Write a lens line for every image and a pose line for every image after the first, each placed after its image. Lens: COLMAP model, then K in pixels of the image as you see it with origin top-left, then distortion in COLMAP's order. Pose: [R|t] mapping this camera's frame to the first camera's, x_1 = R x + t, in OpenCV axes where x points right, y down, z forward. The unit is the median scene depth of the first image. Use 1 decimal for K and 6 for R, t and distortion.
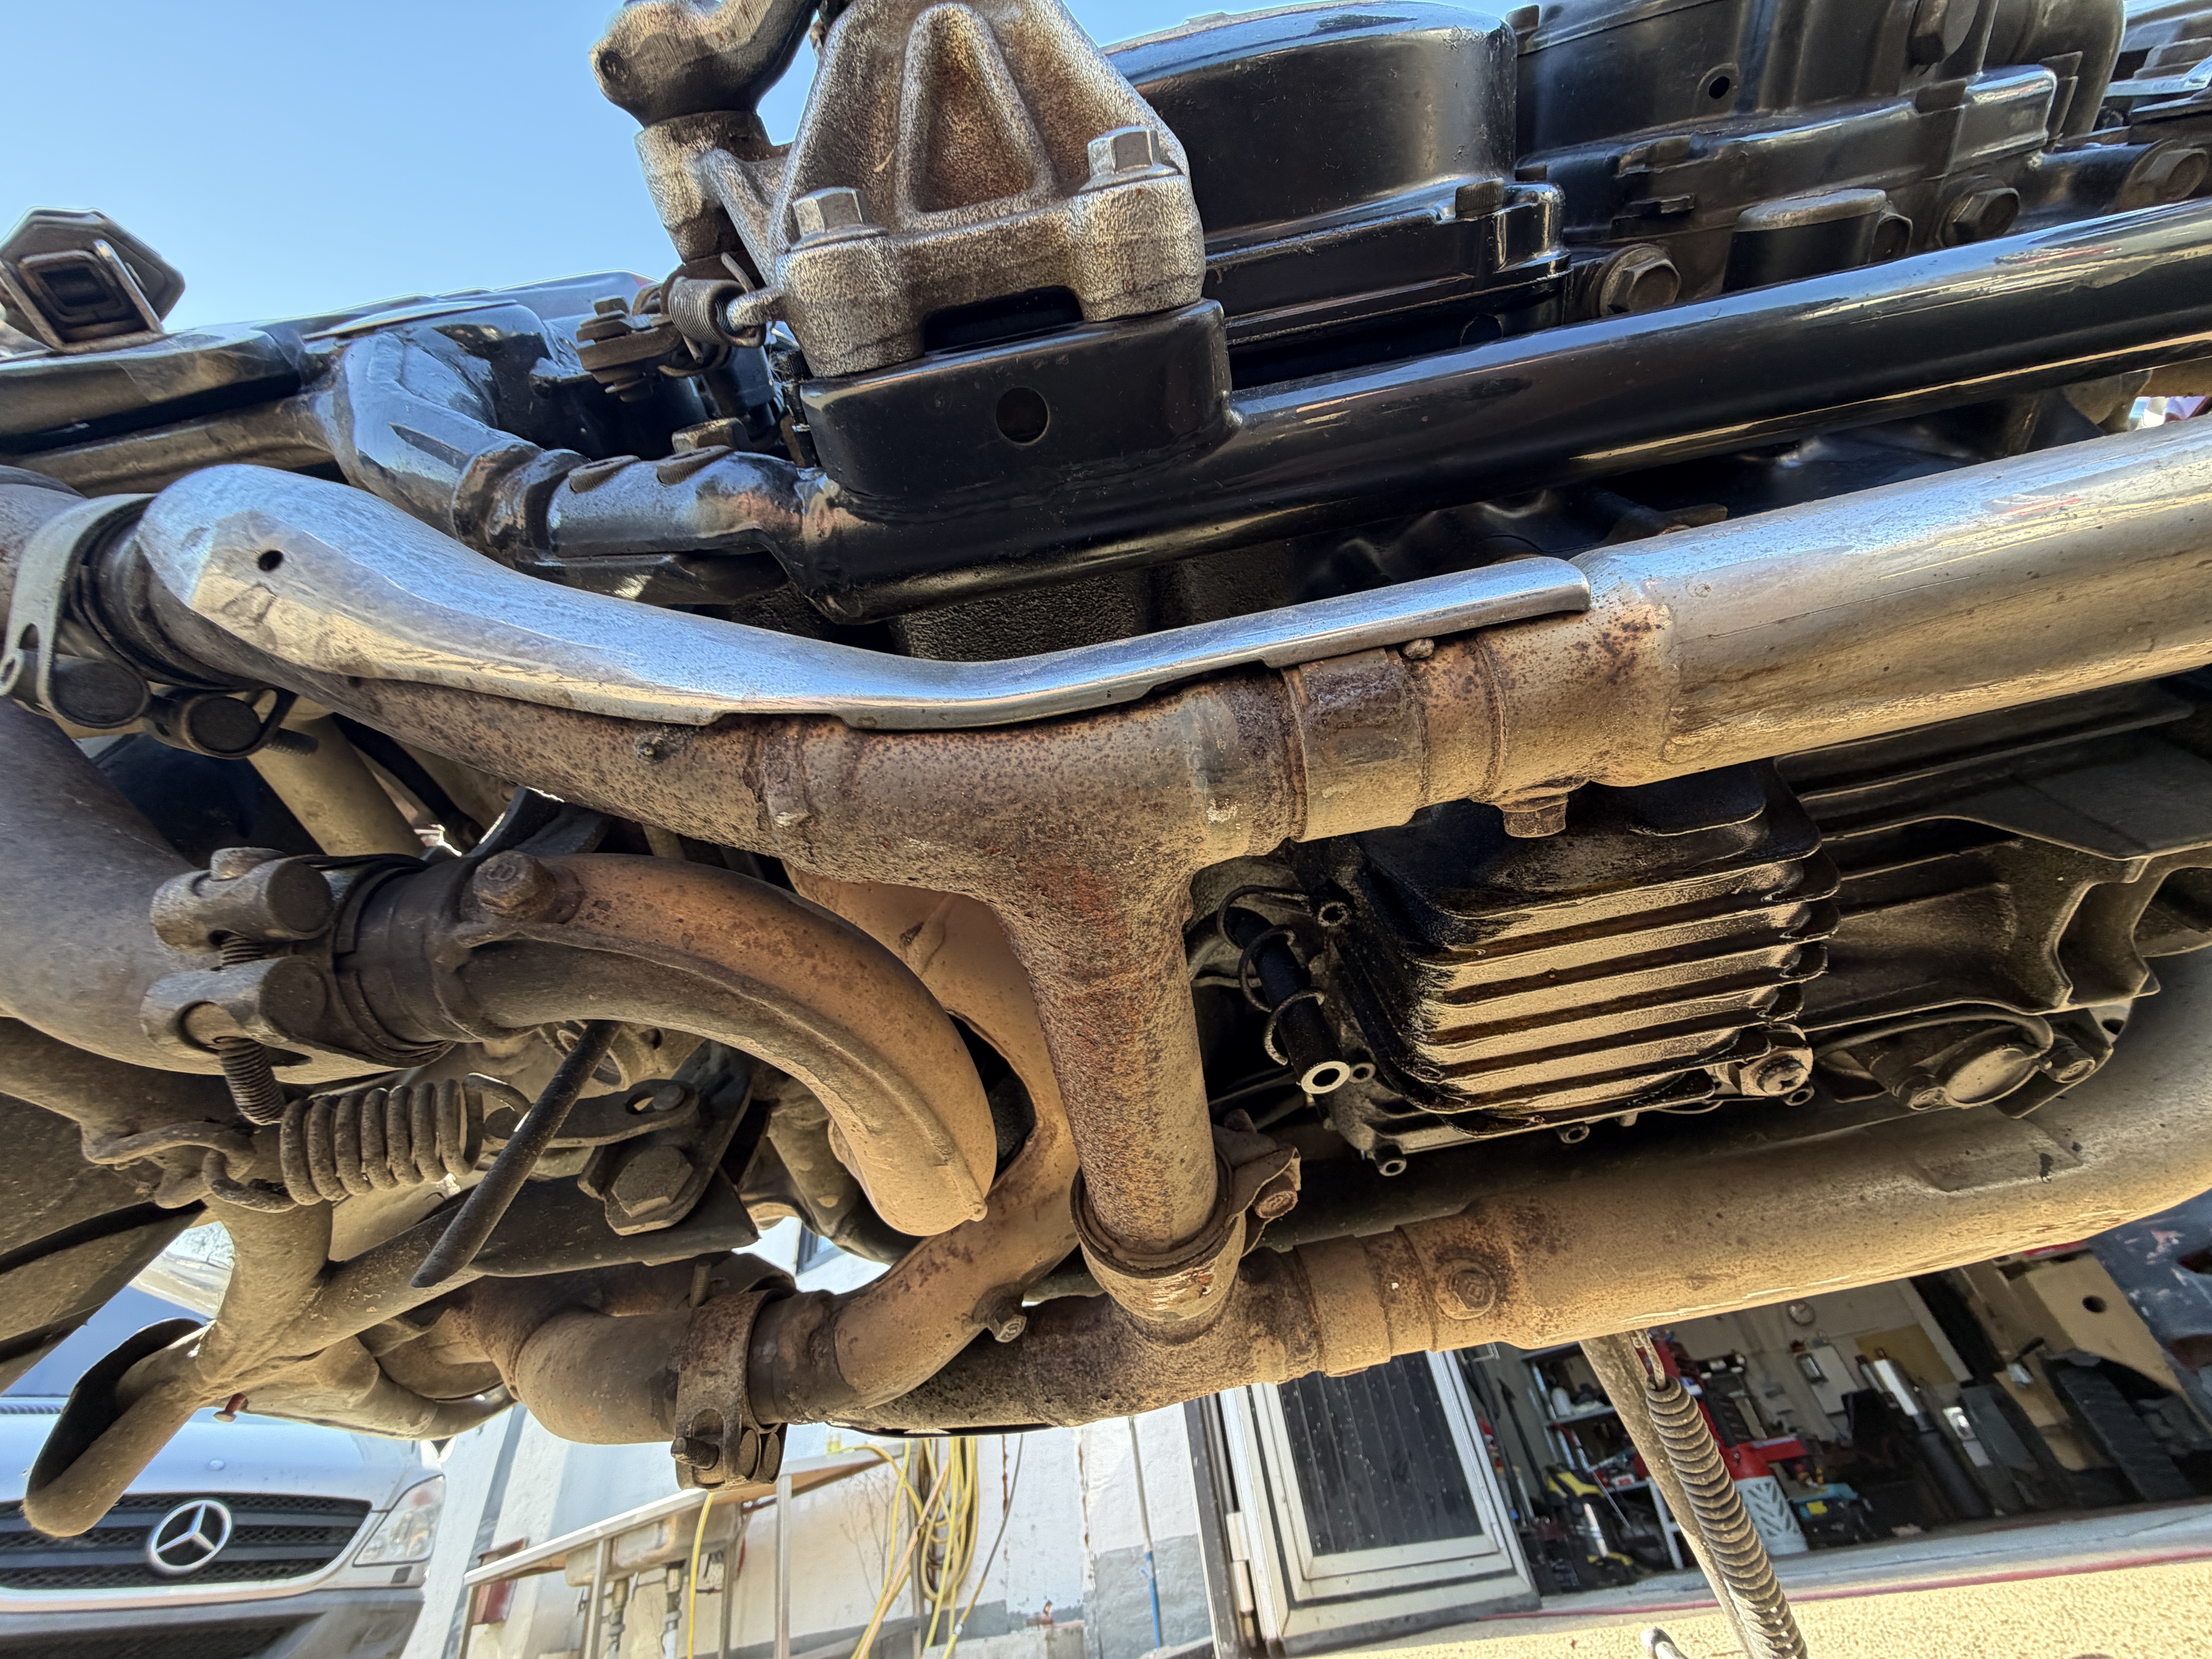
lens RADIAL K [[886.6, 0, 1098.6], [0, 886.6, 827.4], [0, 0, 1]] dist [0.000308, -0.000289]
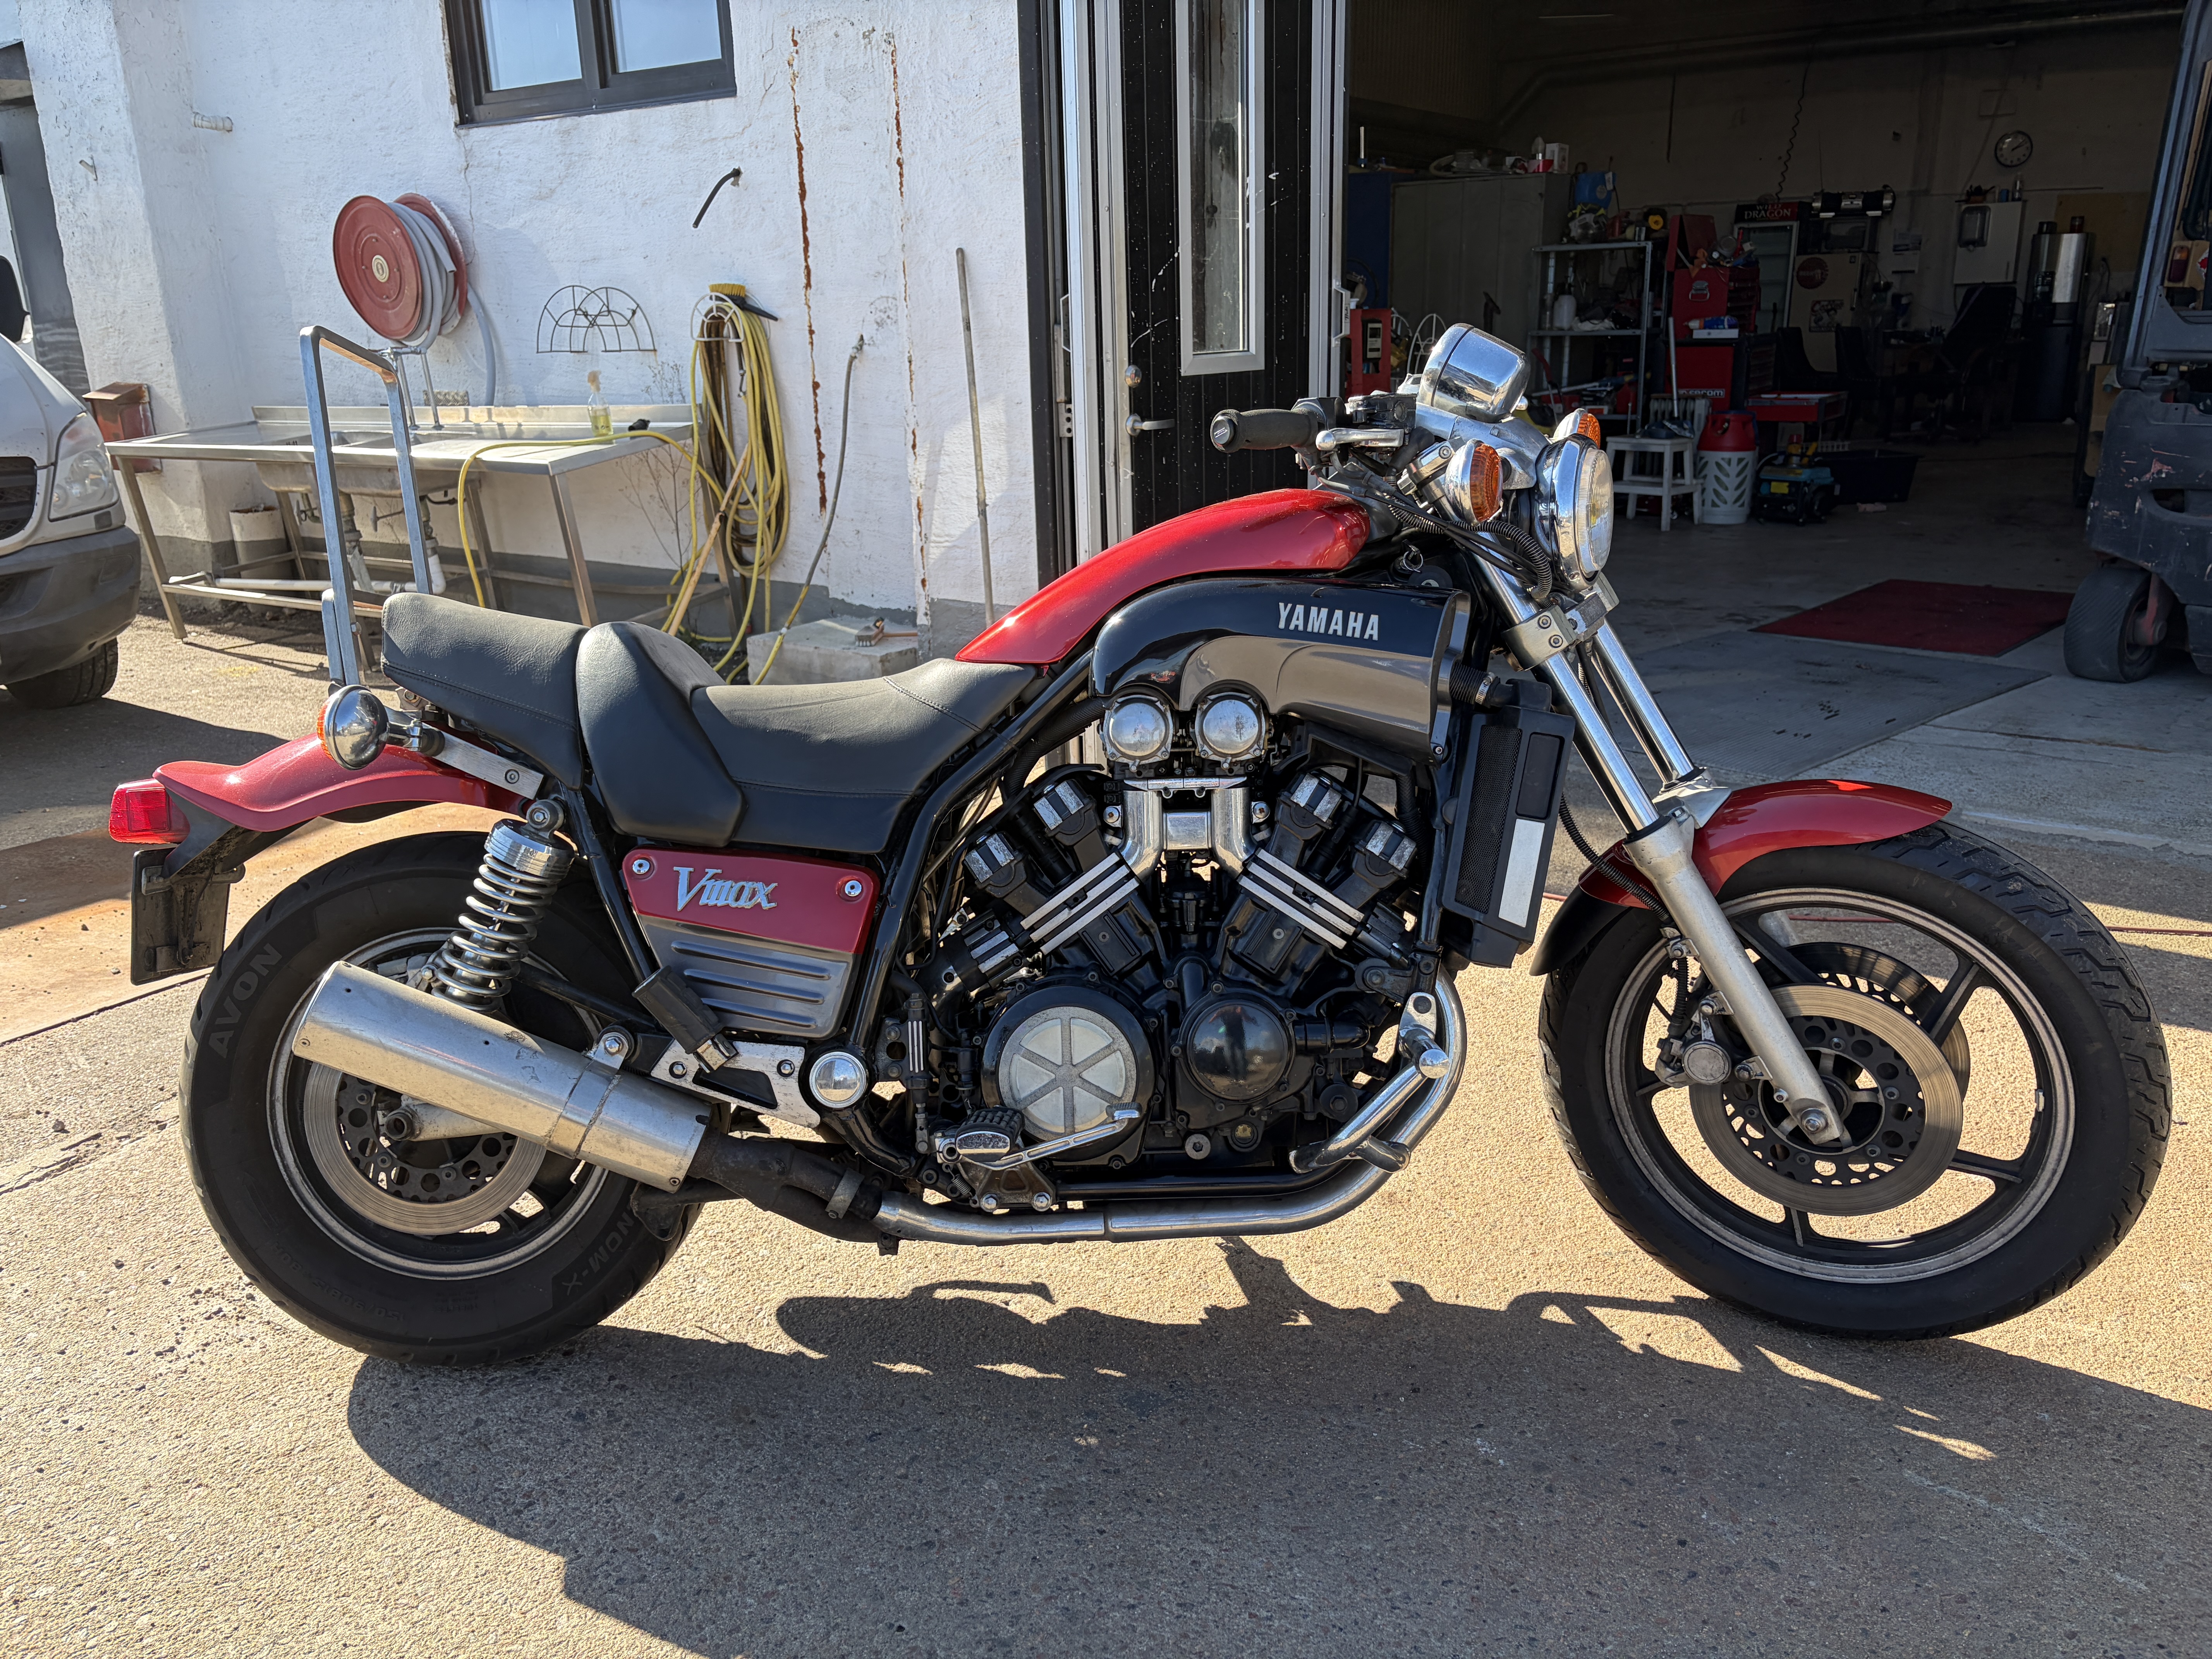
lens RADIAL K [[1679.6, 0, 1115.9], [0, 1679.6, 831.5], [0, 0, 1]] dist [0.040280, -0.031263]
pose [[0.987656, 0.046354, 0.149624, -0.053187], [-0.152224, 0.509244, 0.847053, -0.480081], [-0.036930, -0.859373, 0.510014, -0.109129]]
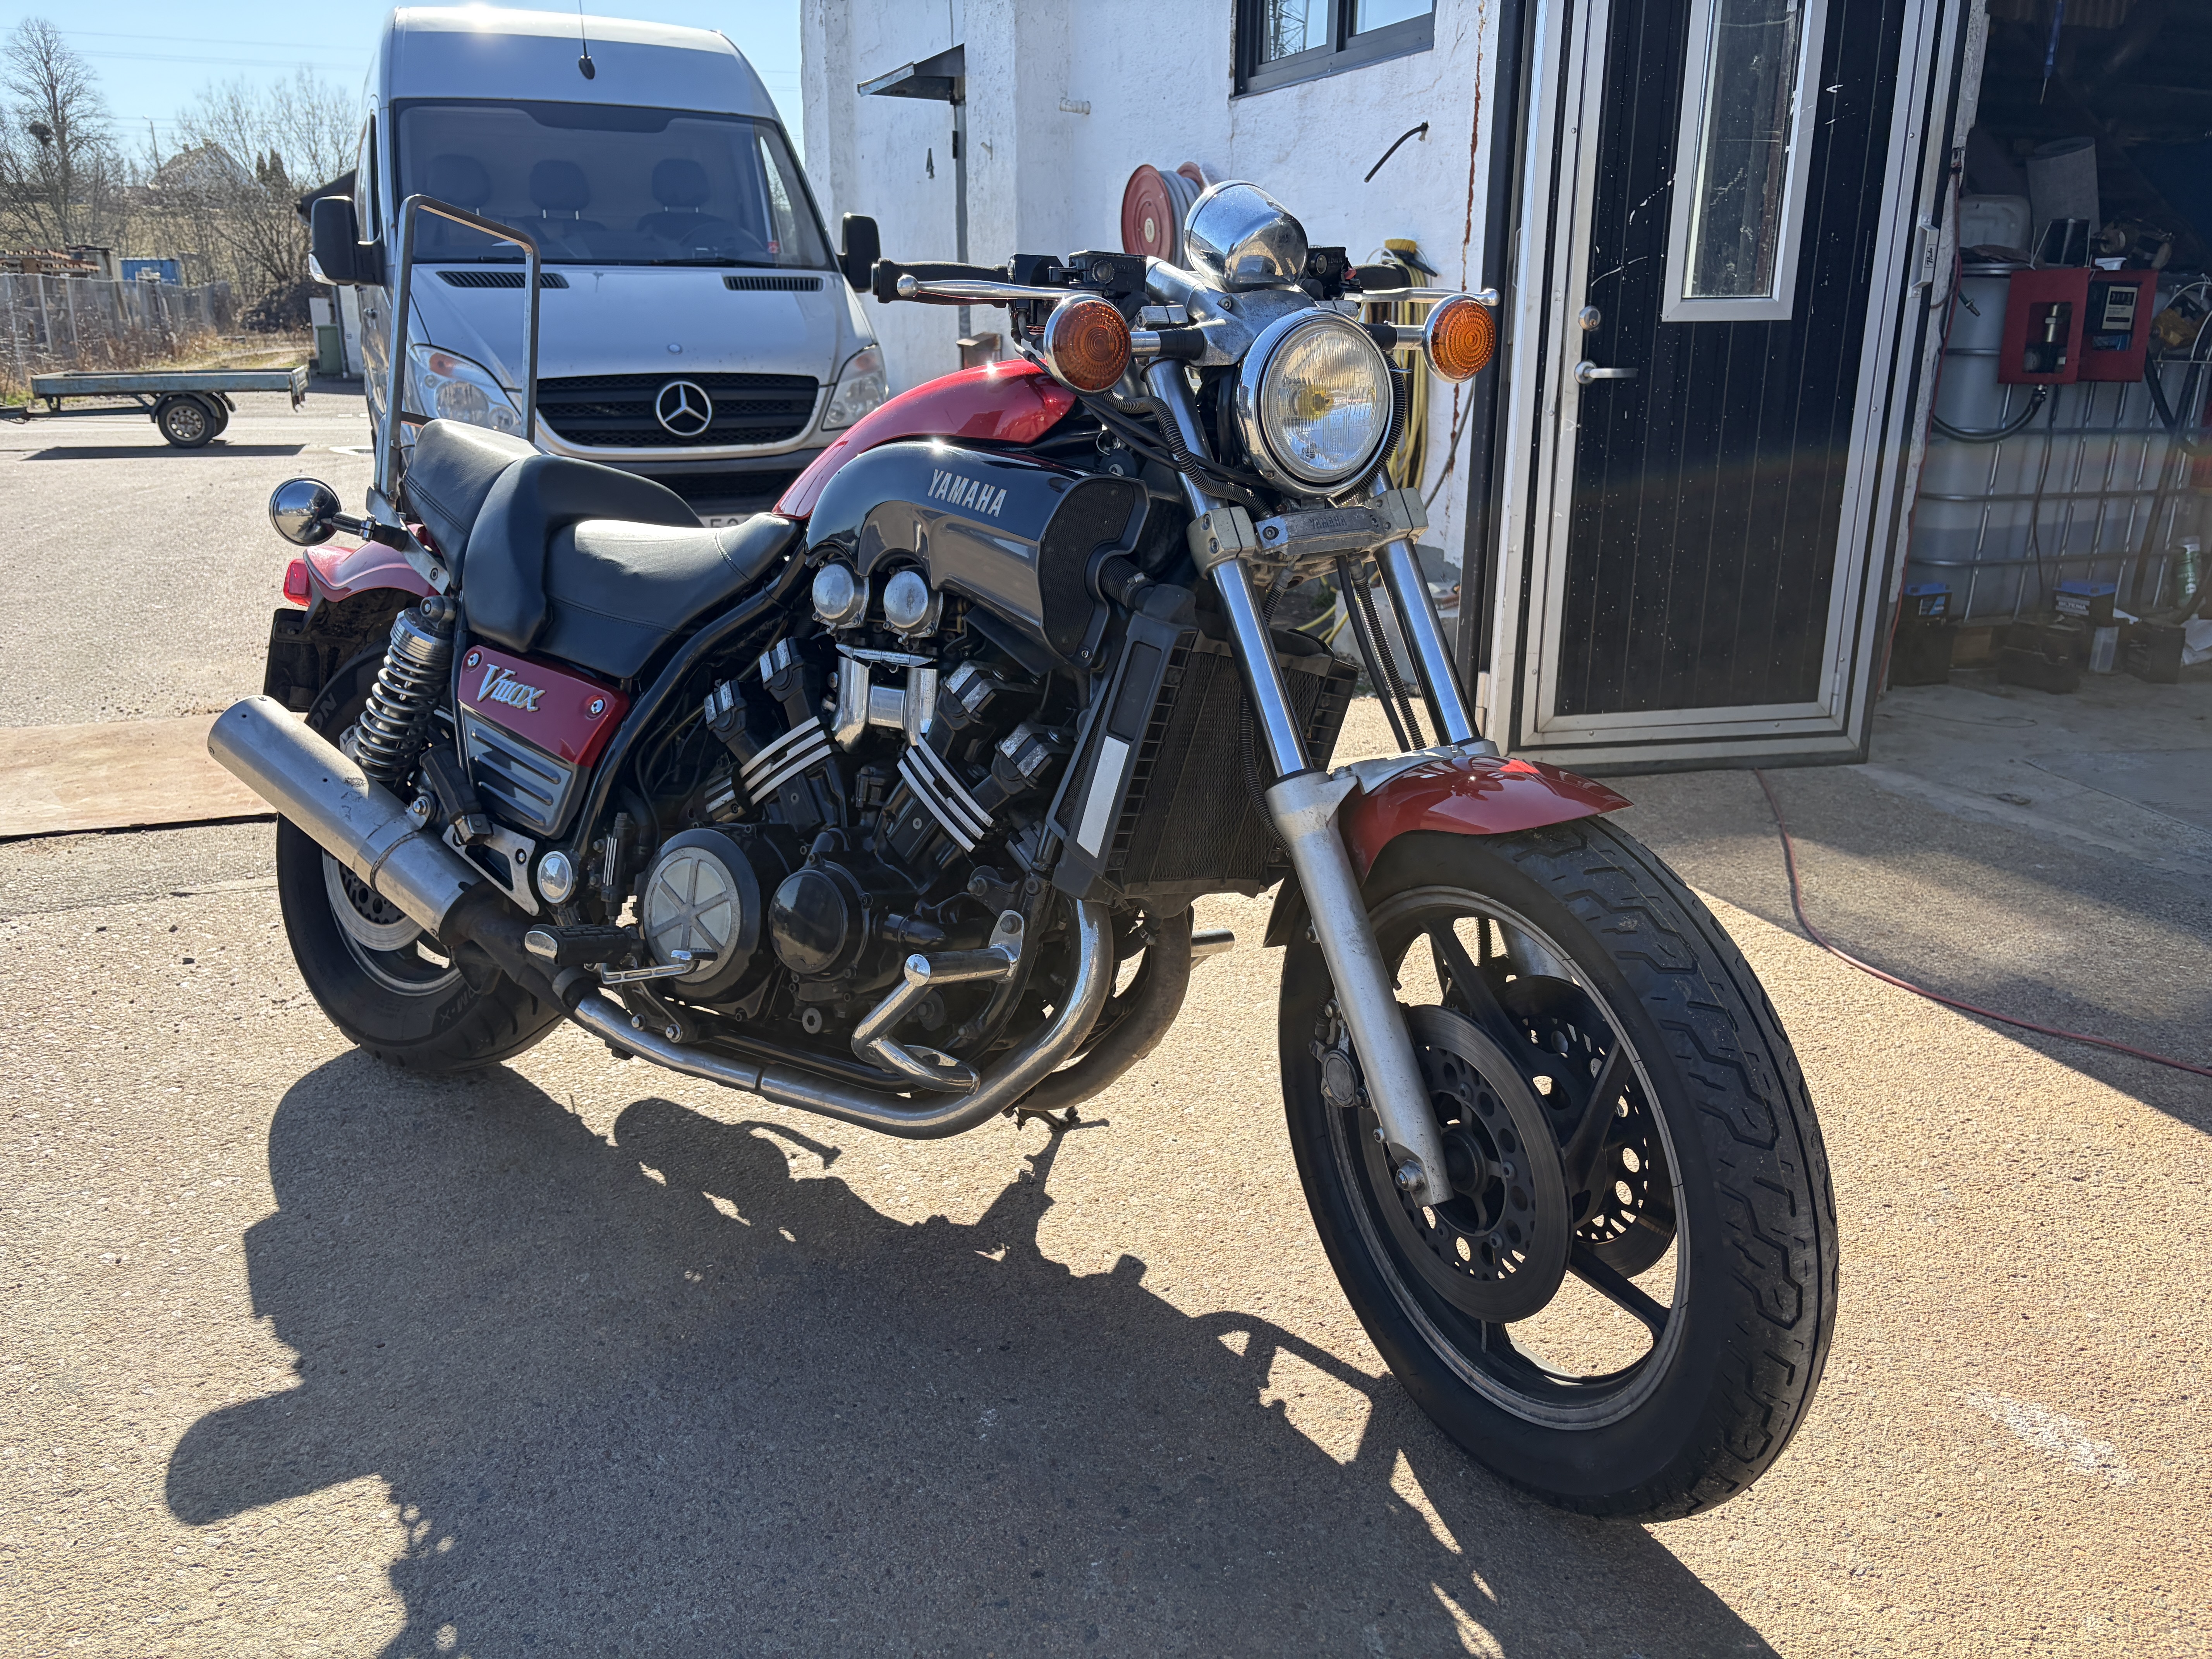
lens RADIAL K [[1679.6, 0, 1123.0], [0, 1679.6, 835.5], [0, 0, 1]] dist [0.040280, -0.031263]
pose [[0.898359, 0.235491, -0.370803, 0.280395], [0.209541, 0.512167, 0.832933, -0.433490], [0.386062, -0.825971, 0.410765, -0.060884]]
